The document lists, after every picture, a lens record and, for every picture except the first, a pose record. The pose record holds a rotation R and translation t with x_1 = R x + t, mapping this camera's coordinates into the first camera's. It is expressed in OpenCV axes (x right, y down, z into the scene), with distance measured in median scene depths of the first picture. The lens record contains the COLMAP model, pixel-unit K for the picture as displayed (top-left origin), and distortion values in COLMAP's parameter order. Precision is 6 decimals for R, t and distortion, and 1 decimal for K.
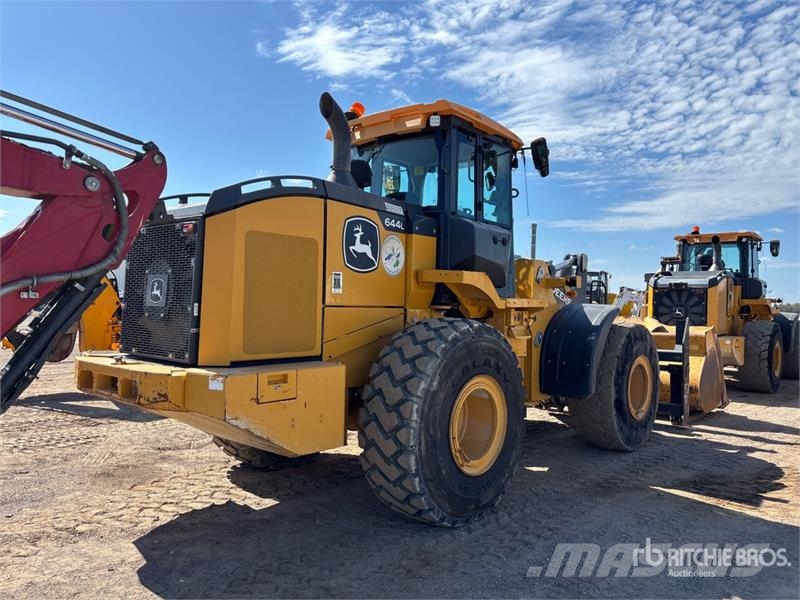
lens RADIAL K [[614.6, 0, 400.1], [0, 614.6, 278.3], [0, 0, 1]] dist [0.005710, -0.010857]
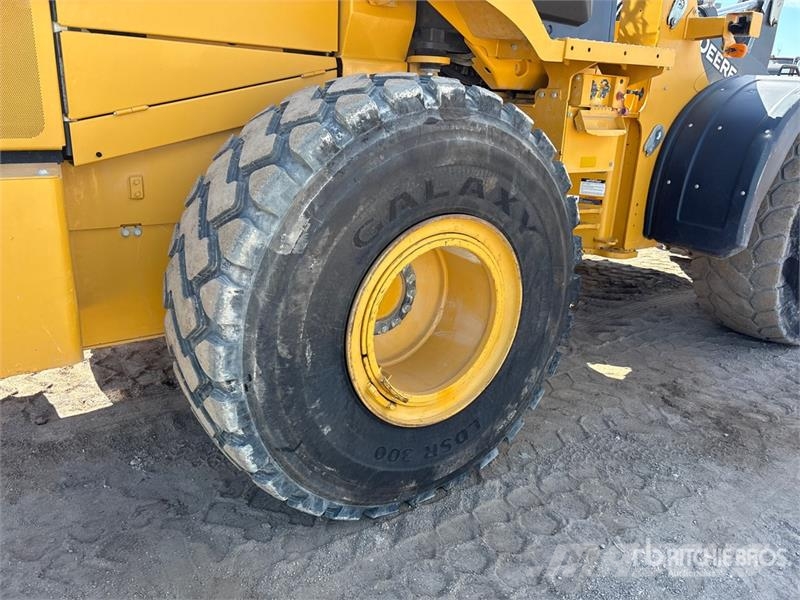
lens RADIAL K [[614.6, 0, 400.1], [0, 614.6, 278.3], [0, 0, 1]] dist [0.005710, -0.010857]
pose [[0.973376, 0.089570, -0.210987, 0.184172], [-0.017539, 0.946893, 0.321069, 0.062265], [0.228541, -0.308821, 0.923254, 0.574123]]
